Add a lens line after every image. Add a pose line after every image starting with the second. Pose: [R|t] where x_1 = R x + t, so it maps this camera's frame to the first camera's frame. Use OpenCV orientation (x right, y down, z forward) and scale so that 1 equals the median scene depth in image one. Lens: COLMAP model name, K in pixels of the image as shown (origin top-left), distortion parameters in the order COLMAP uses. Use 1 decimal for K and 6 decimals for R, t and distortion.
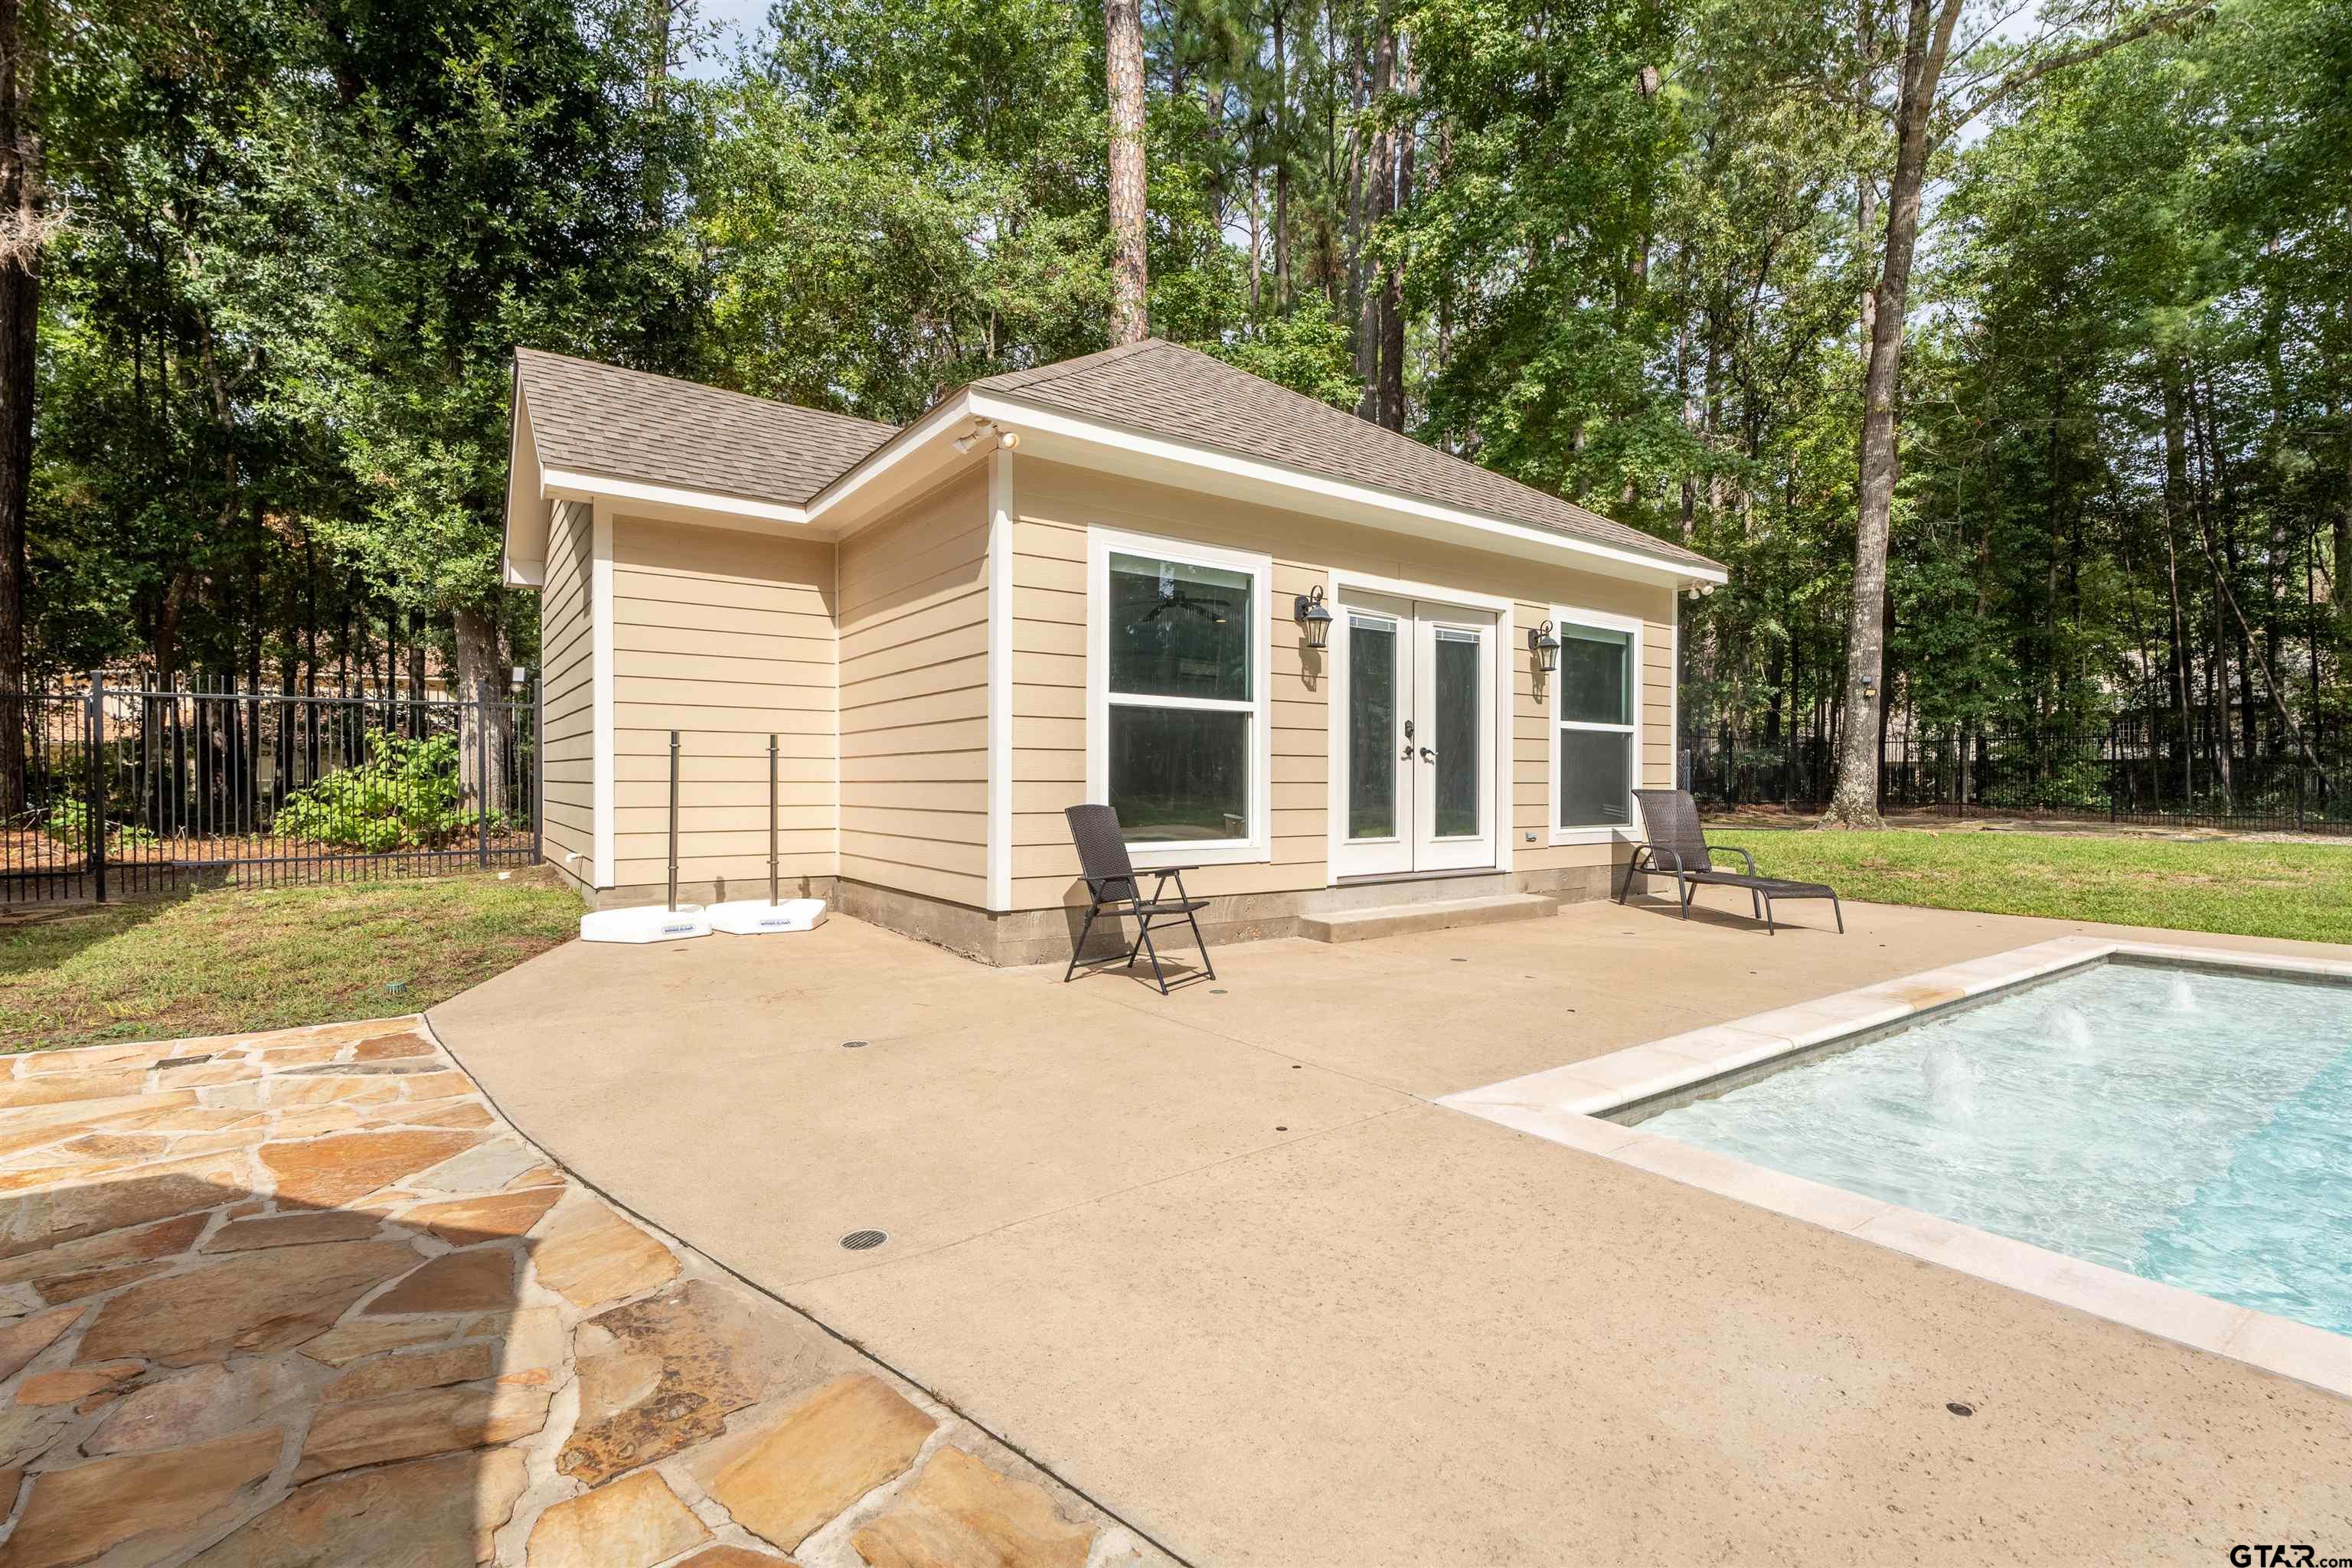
lens RADIAL K [[1055.0, 0, 1162.6], [0, 1055.0, 775.5], [0, 0, 1]] dist [-0.000068, 0.000132]
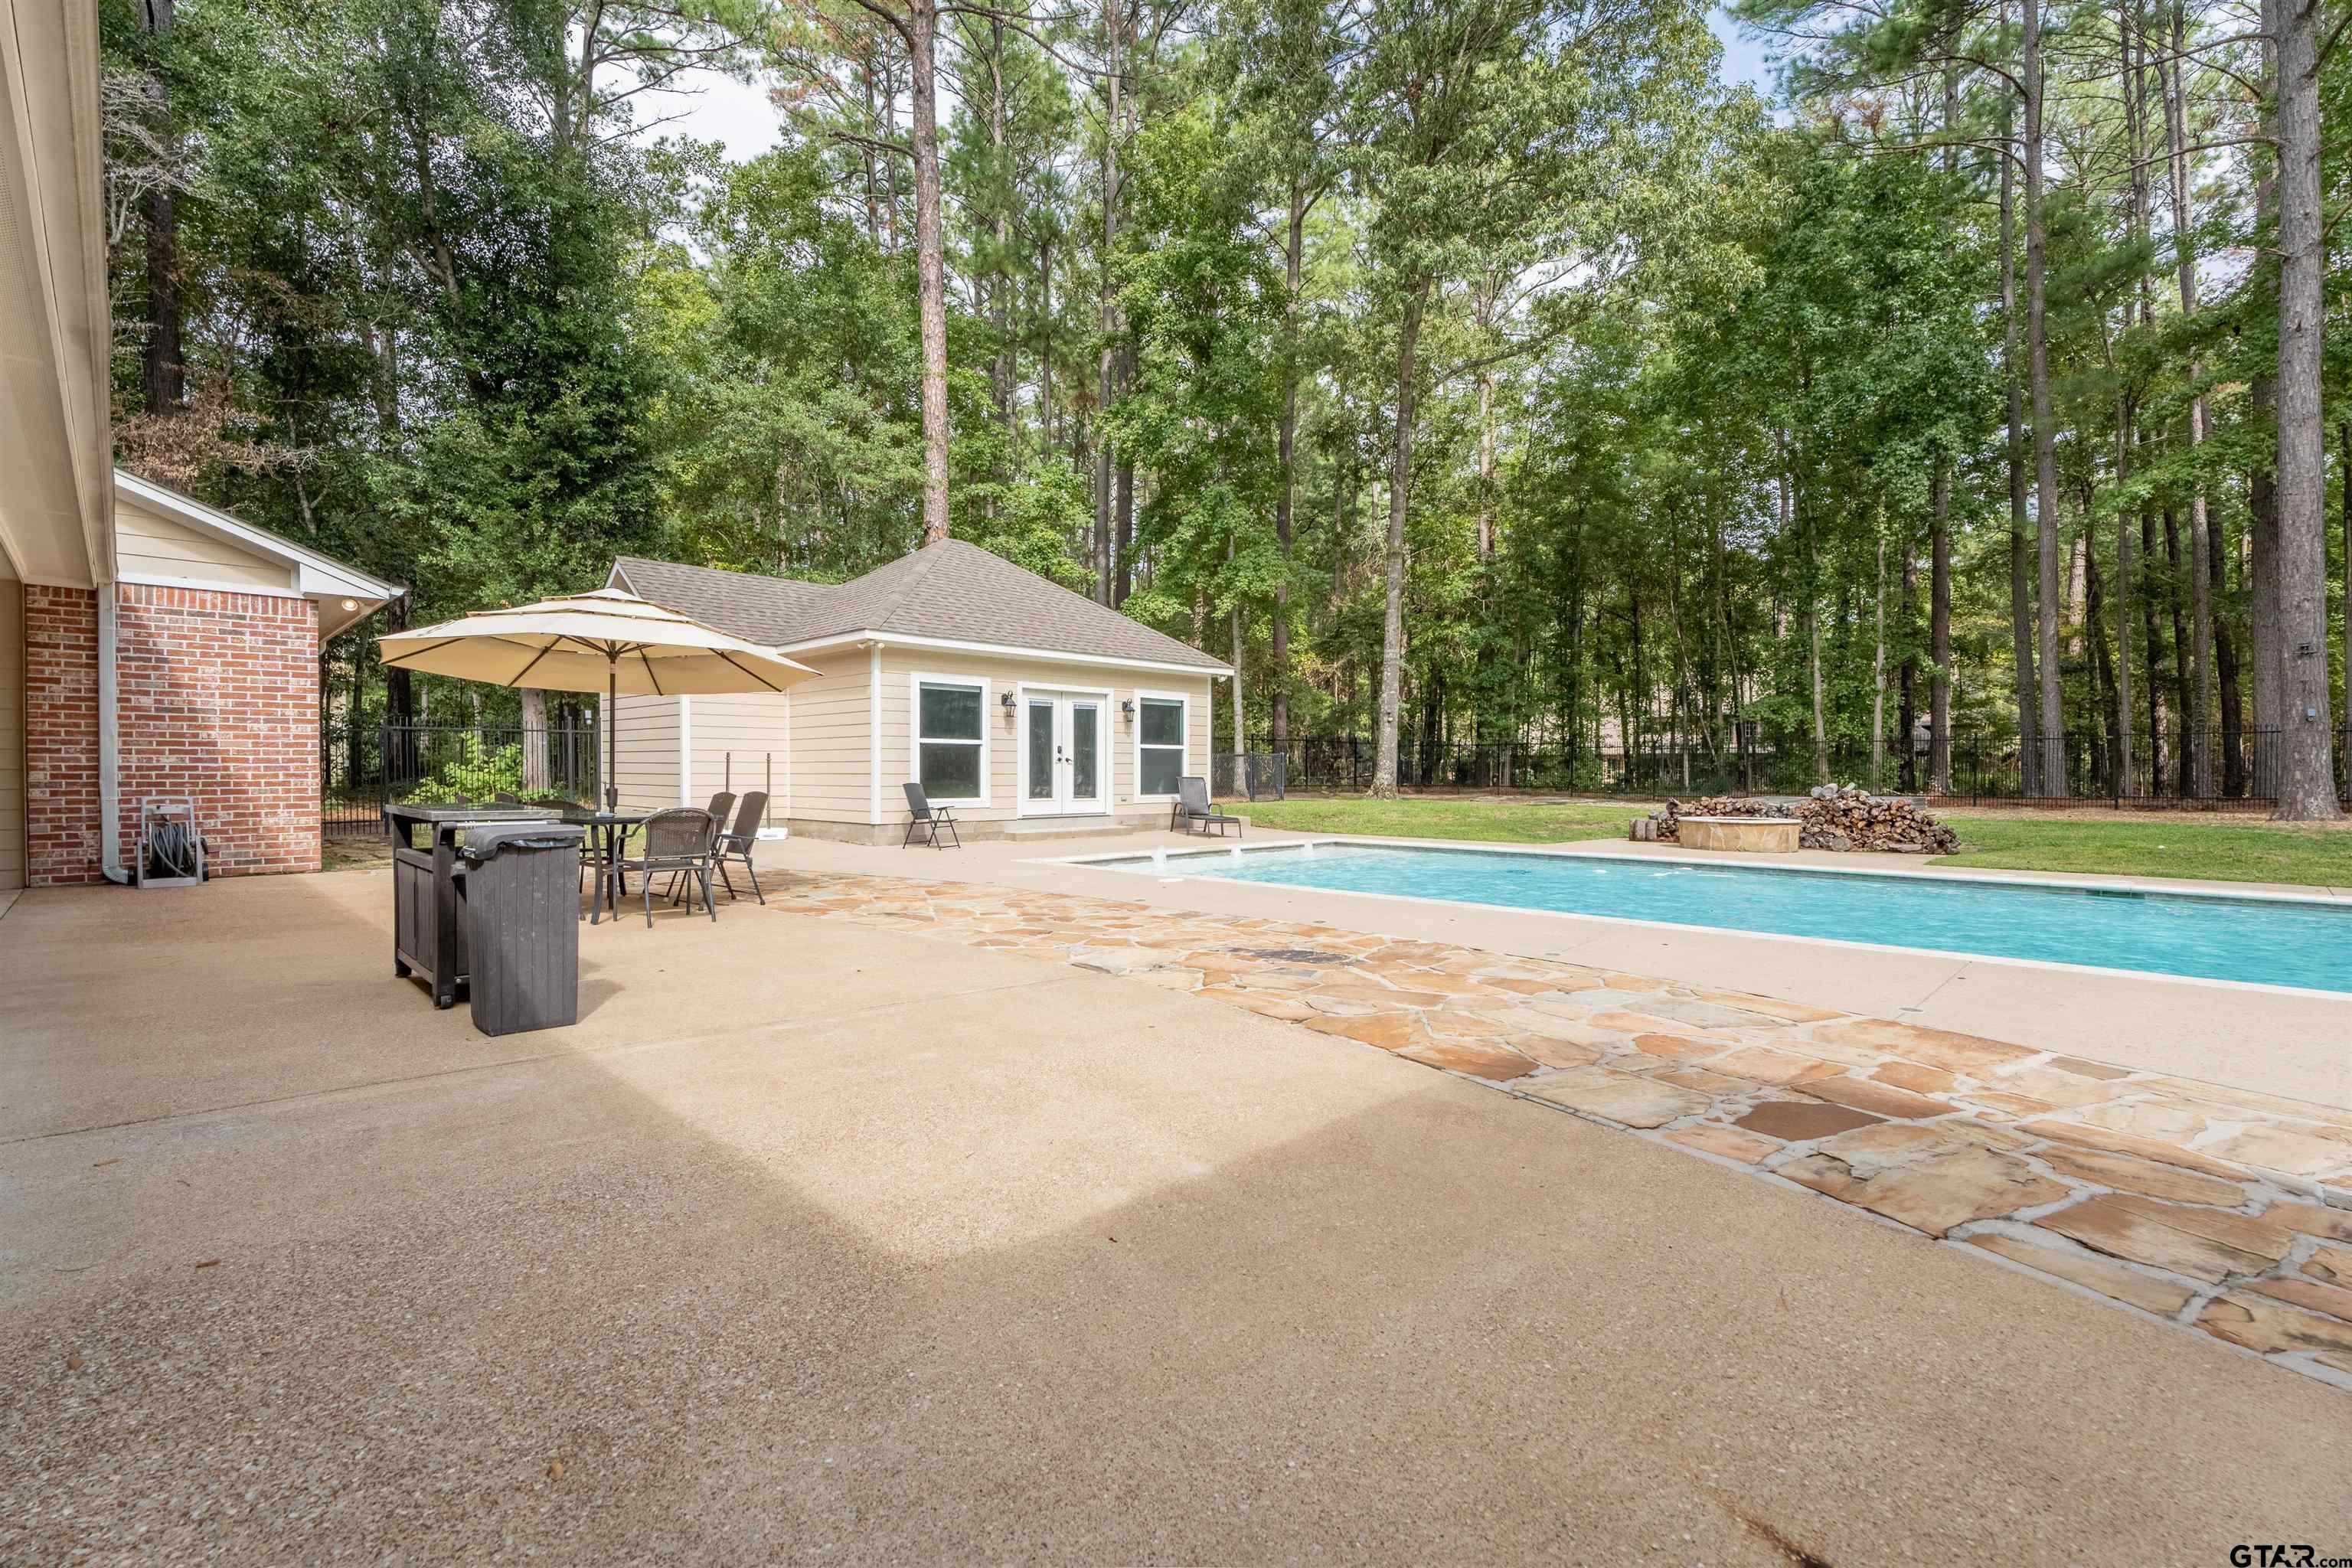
lens RADIAL K [[1055.0, 0, 1162.6], [0, 1055.0, 775.5], [0, 0, 1]] dist [-0.000068, 0.000132]
pose [[0.986401, -0.002494, 0.164338, 0.085272], [0.000813, 0.999947, 0.010294, -0.012735], [-0.164355, -0.010020, 0.986350, -1.256086]]
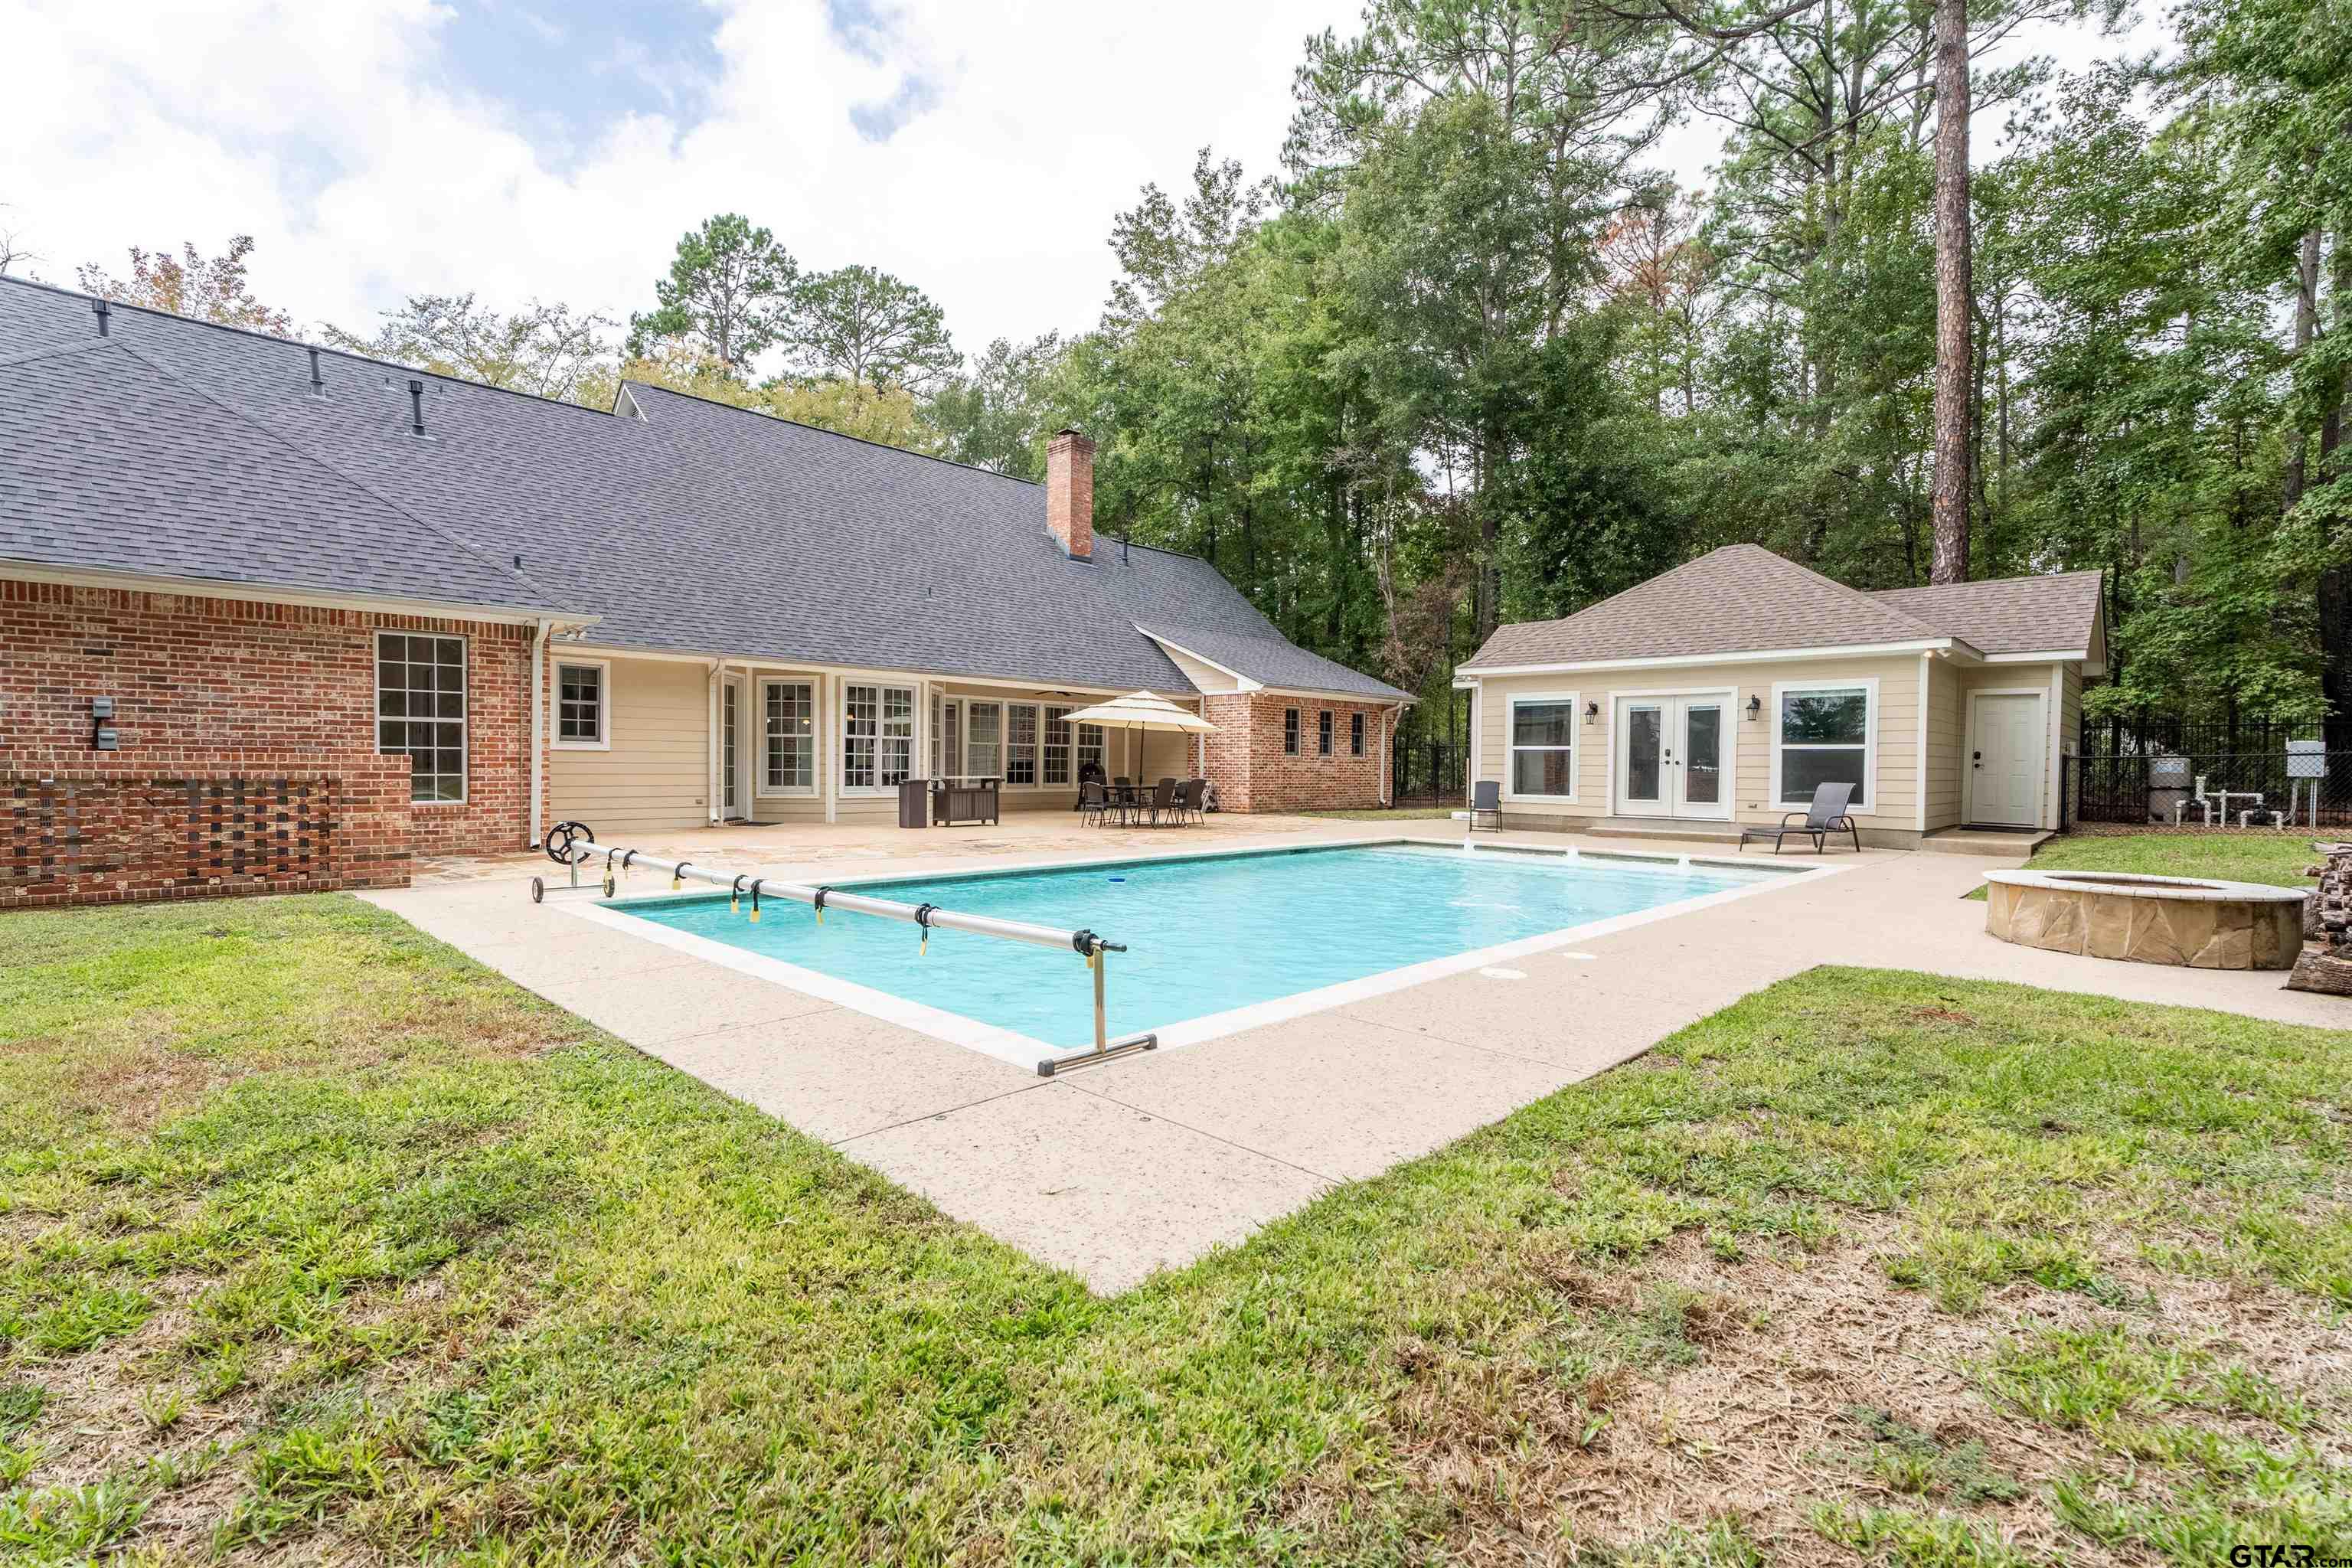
lens RADIAL K [[1055.0, 0, 1162.6], [0, 1055.0, 775.5], [0, 0, 1]] dist [-0.000068, 0.000132]
pose [[0.178121, 0.010364, -0.983954, 2.292792], [-0.005745, 0.999938, 0.009492, -0.010518], [0.983992, 0.003962, 0.178169, -0.453477]]
